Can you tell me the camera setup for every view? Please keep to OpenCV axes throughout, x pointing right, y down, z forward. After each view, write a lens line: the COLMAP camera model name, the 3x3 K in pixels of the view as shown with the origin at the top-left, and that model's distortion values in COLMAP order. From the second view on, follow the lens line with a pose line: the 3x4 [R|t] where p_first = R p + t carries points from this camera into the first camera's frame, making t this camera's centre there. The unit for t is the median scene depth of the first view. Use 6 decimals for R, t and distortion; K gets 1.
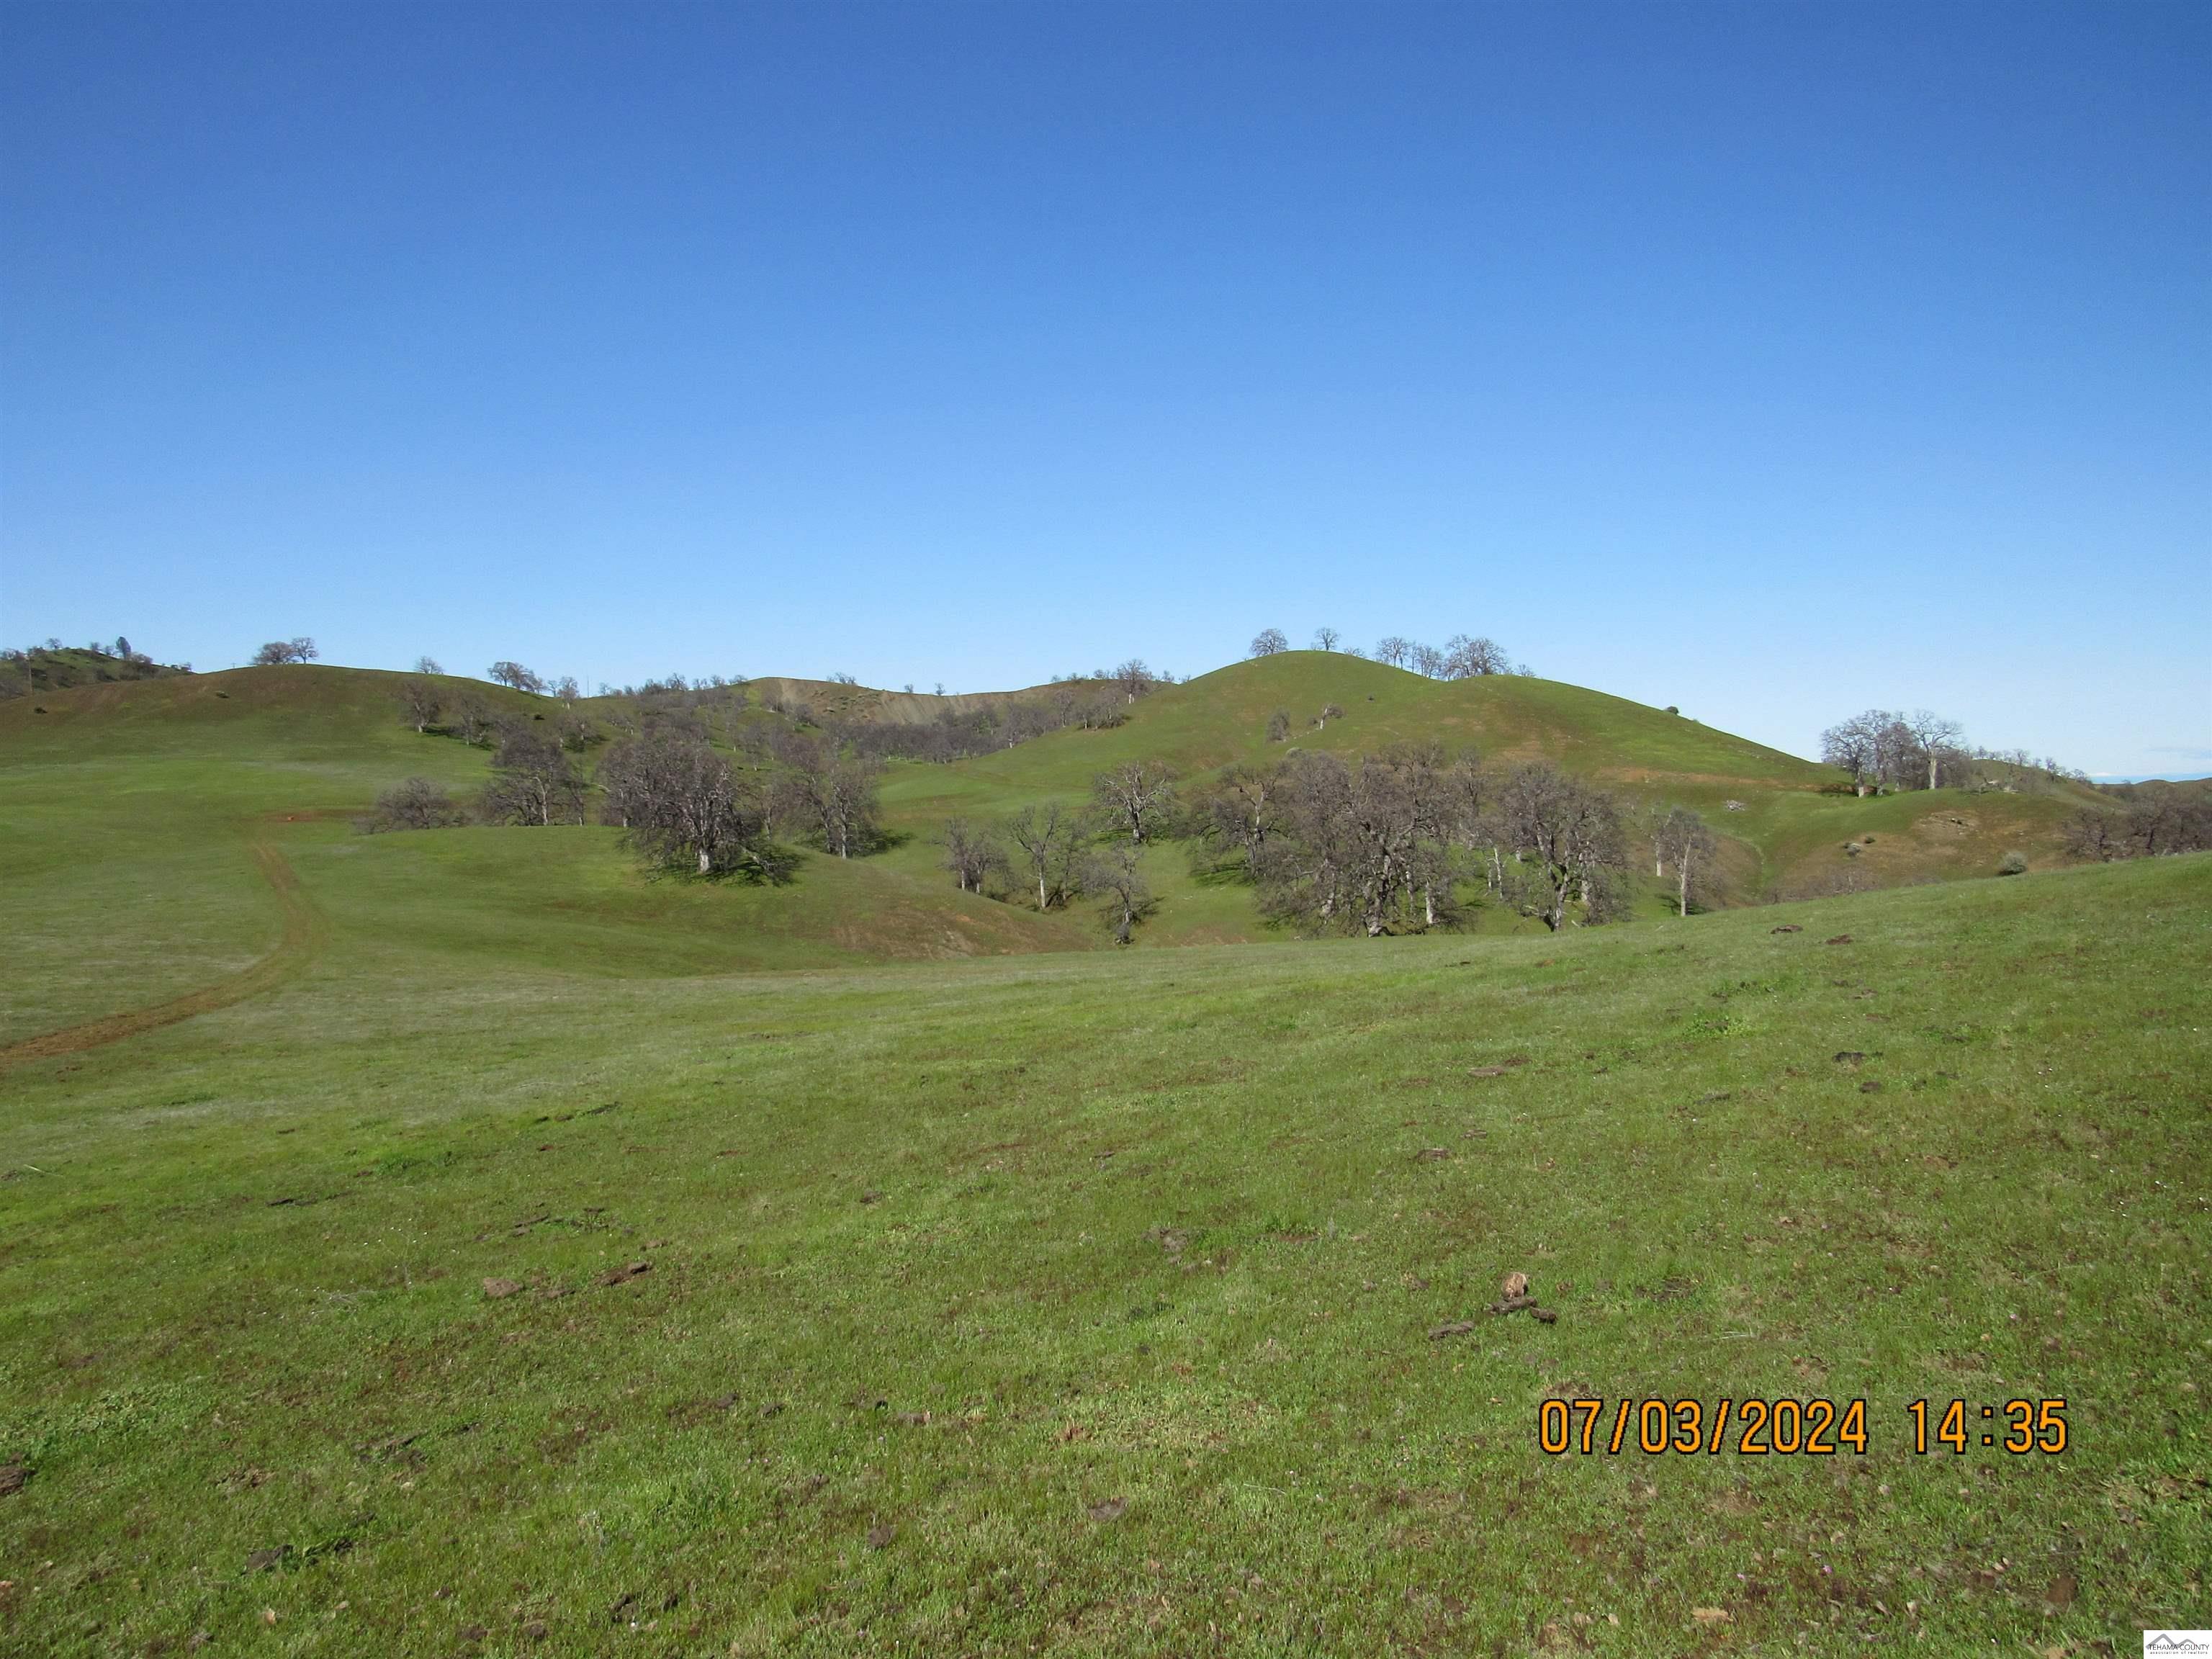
lens RADIAL K [[1588.9, 0, 1106.0], [0, 1588.9, 829.5], [0, 0, 1]] dist [-0.051803, 0.059098]
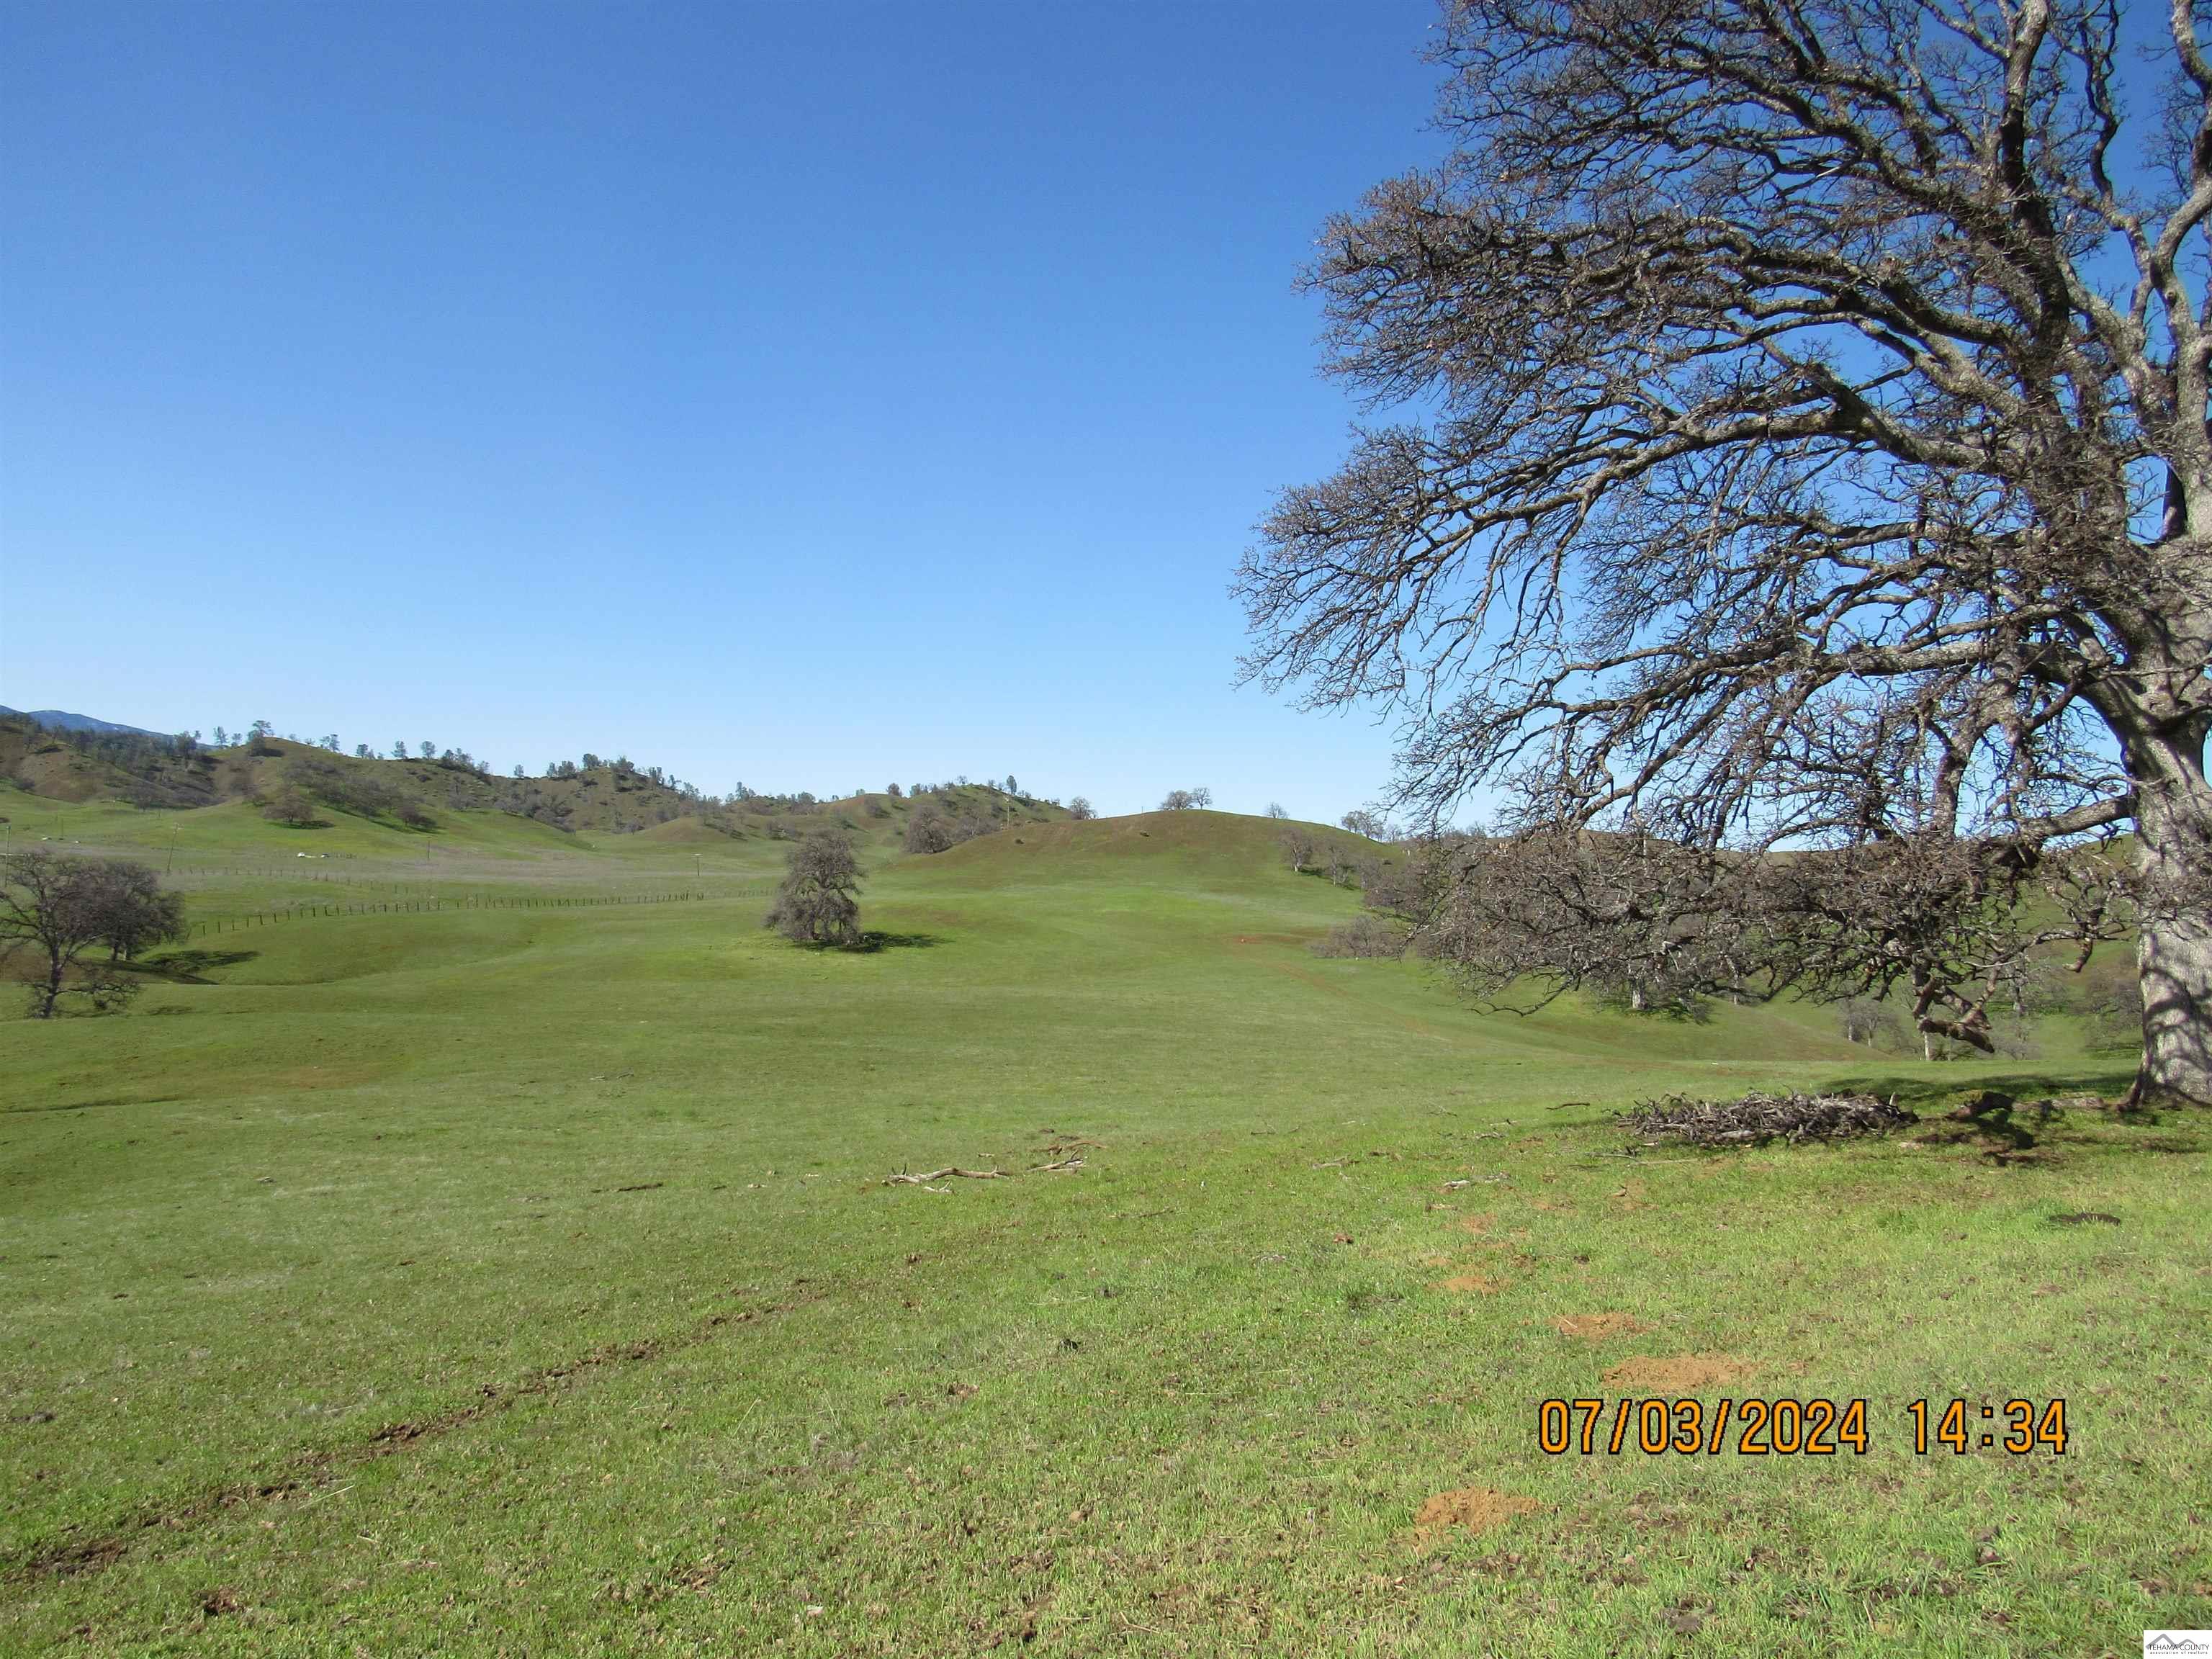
lens RADIAL K [[1588.9, 0, 1106.0], [0, 1588.9, 829.5], [0, 0, 1]] dist [-0.051803, 0.059098]
pose [[0.888519, 0.032401, -0.457694, -0.022681], [-0.073846, 0.994598, -0.072946, 0.003242], [0.452858, 0.098613, 0.886112, -0.105866]]
